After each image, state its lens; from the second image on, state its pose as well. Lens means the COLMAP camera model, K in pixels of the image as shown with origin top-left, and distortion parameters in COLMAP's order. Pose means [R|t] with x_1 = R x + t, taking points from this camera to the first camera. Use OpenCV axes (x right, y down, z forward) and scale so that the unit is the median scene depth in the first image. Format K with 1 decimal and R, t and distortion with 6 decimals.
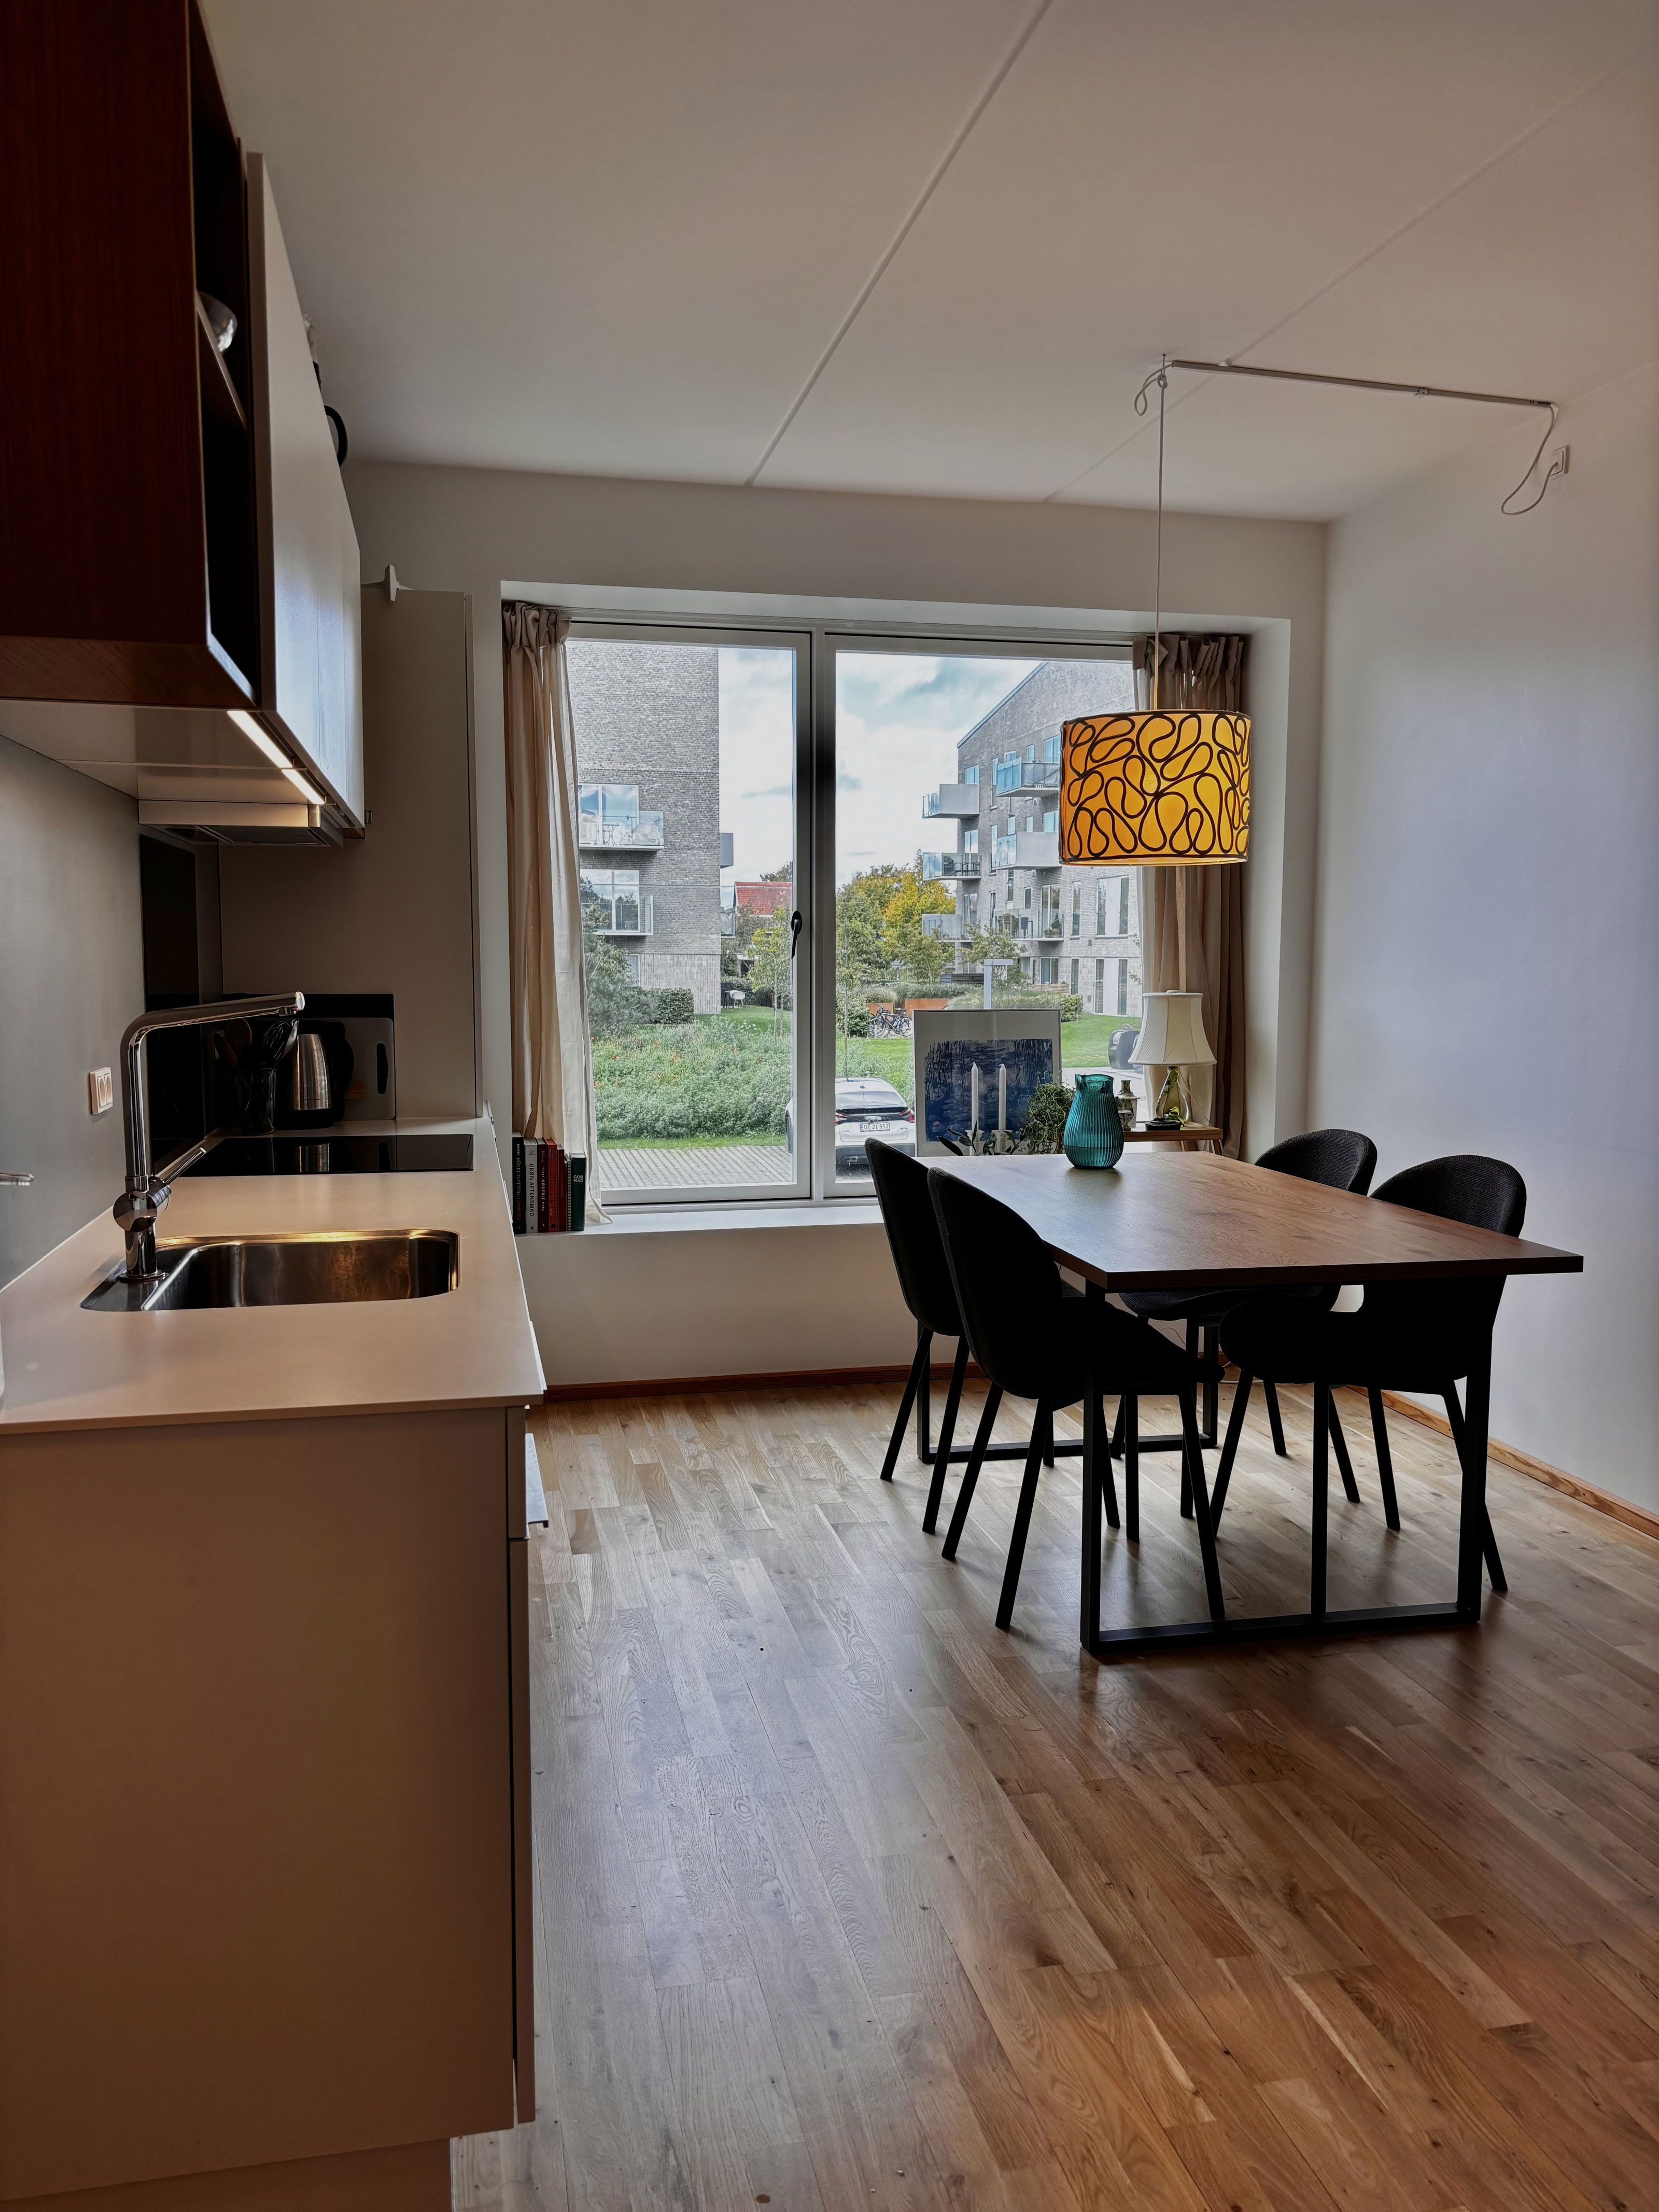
lens RADIAL K [[1675.1, 0, 829.5], [0, 1675.1, 1106.0], [0, 0, 1]] dist [0.126610, -0.268262]
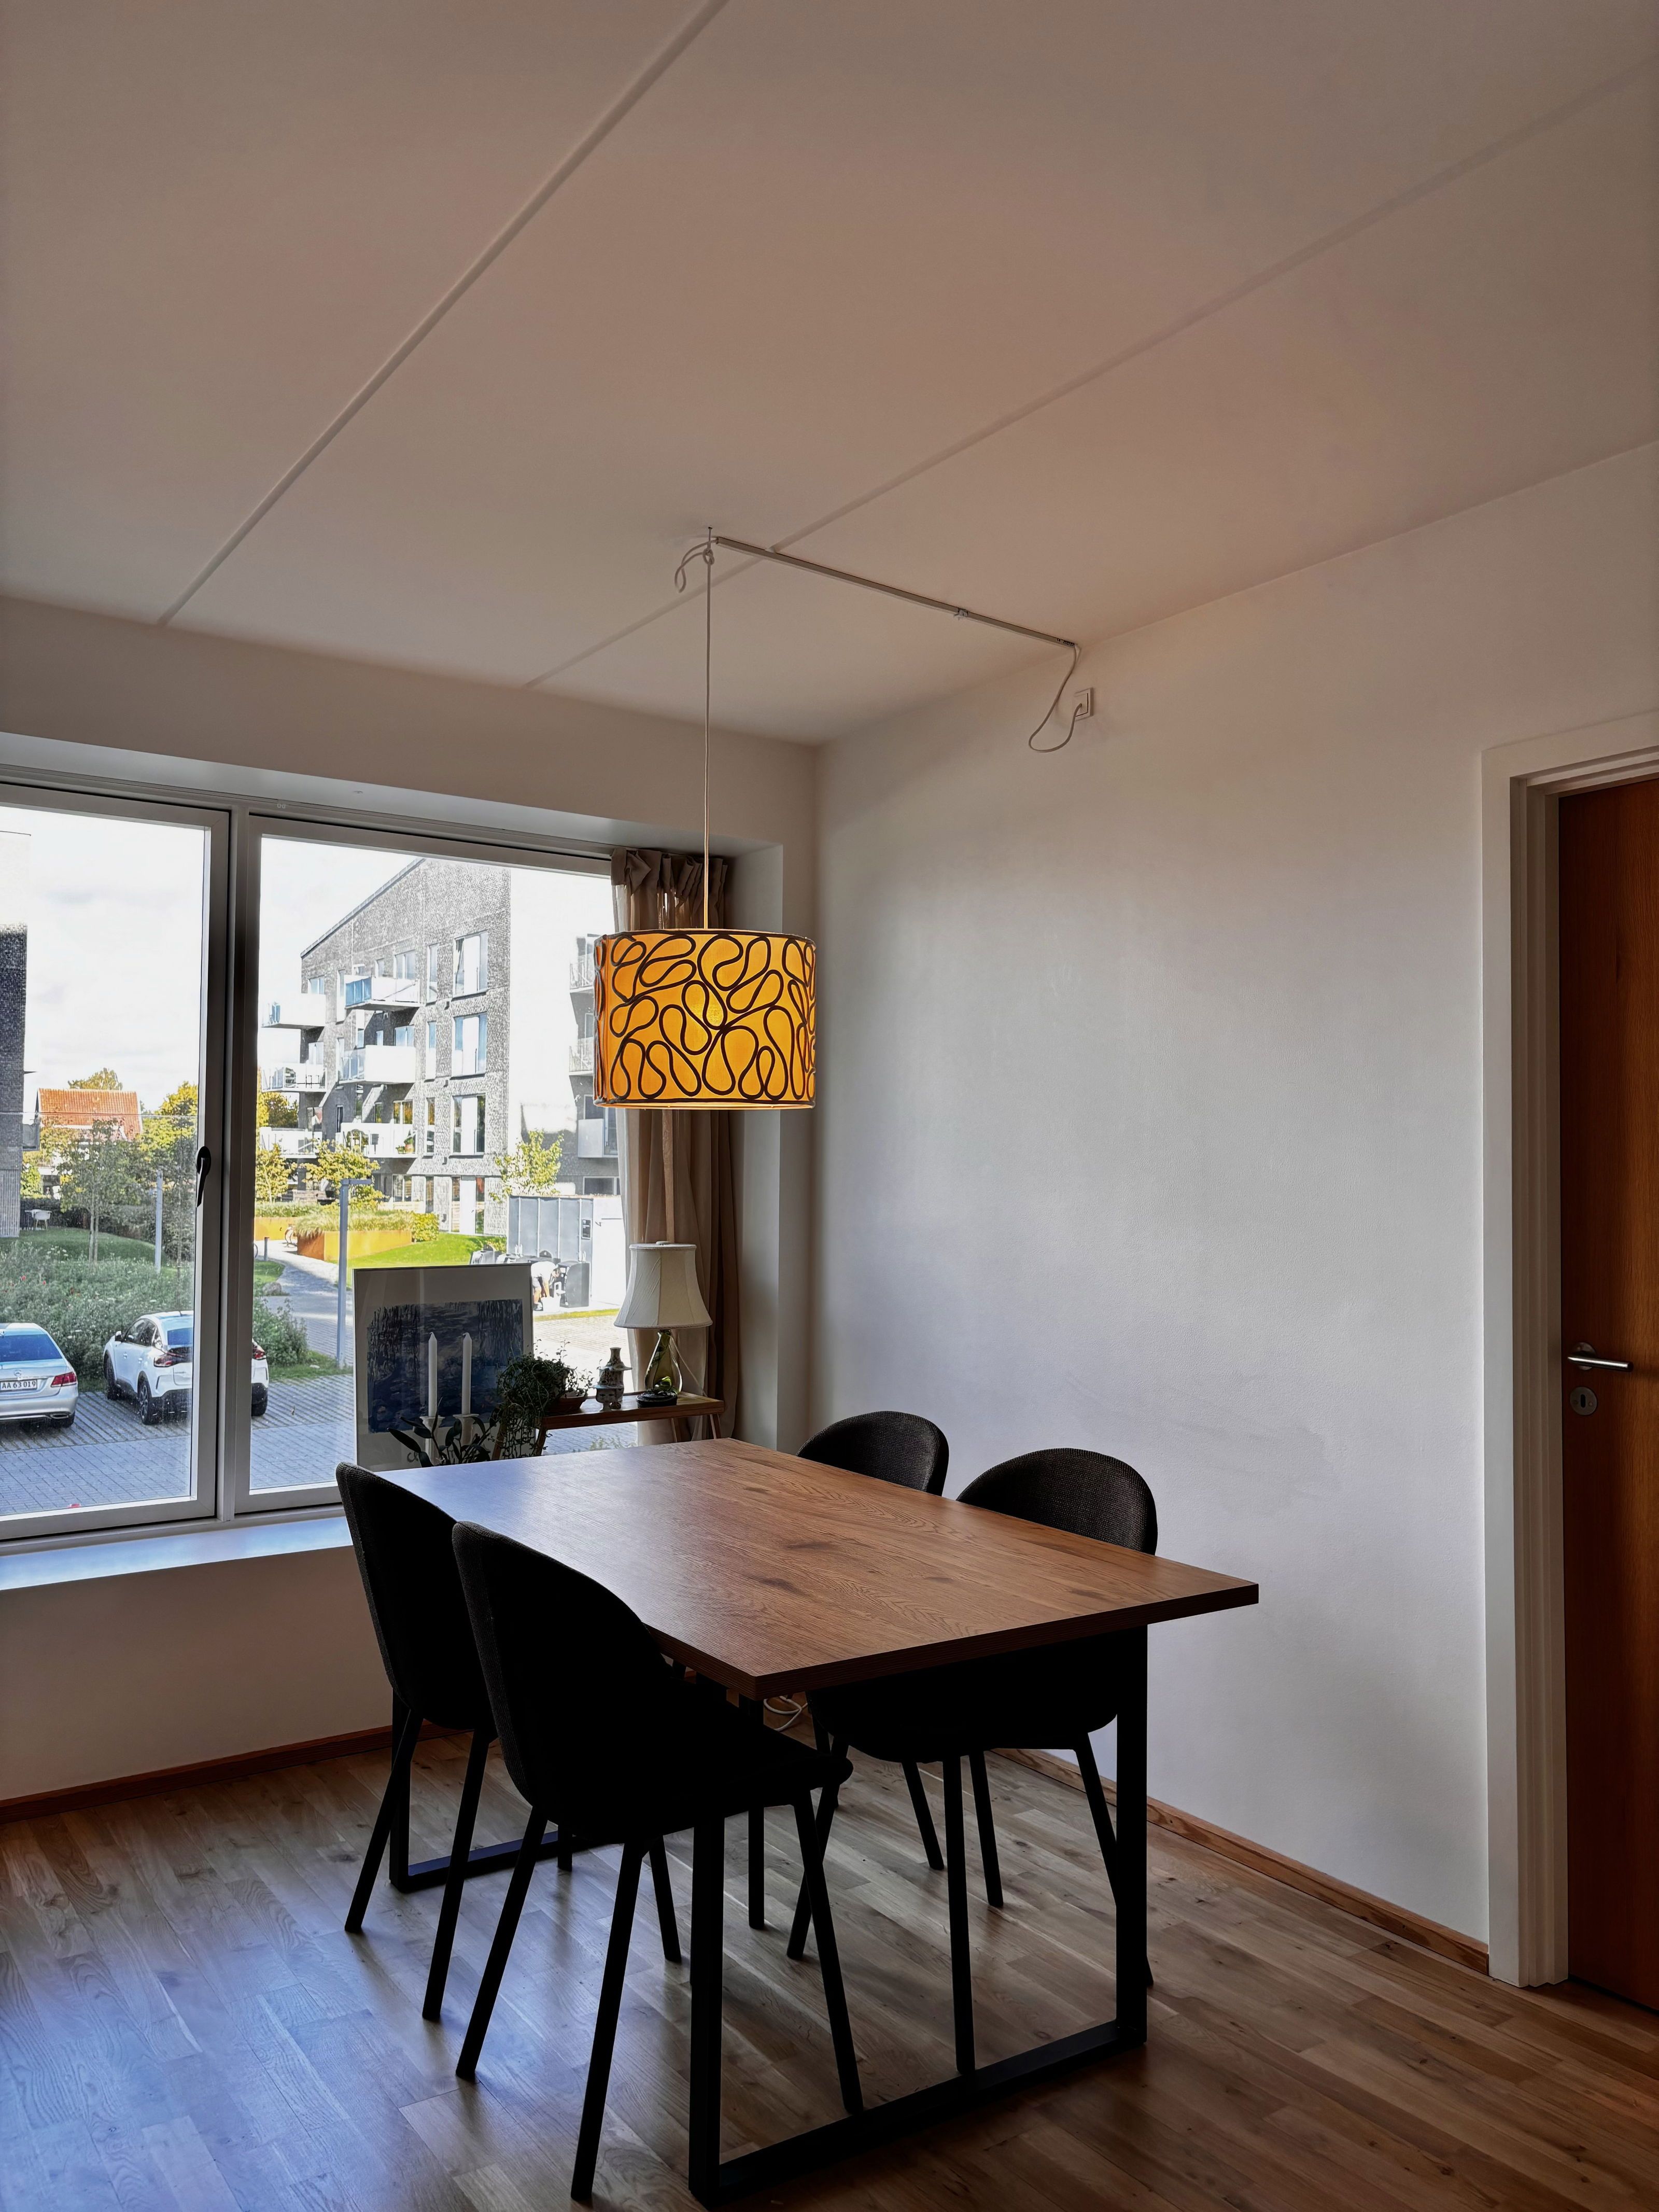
lens RADIAL K [[1667.5, 0, 833.3], [0, 1667.5, 1106.3], [0, 0, 1]] dist [0.062788, -0.074418]
pose [[0.925367, 0.019454, 0.378572, -0.065096], [0.028604, 0.992251, -0.120909, -0.044445], [-0.377991, 0.122714, 0.917641, 0.225495]]
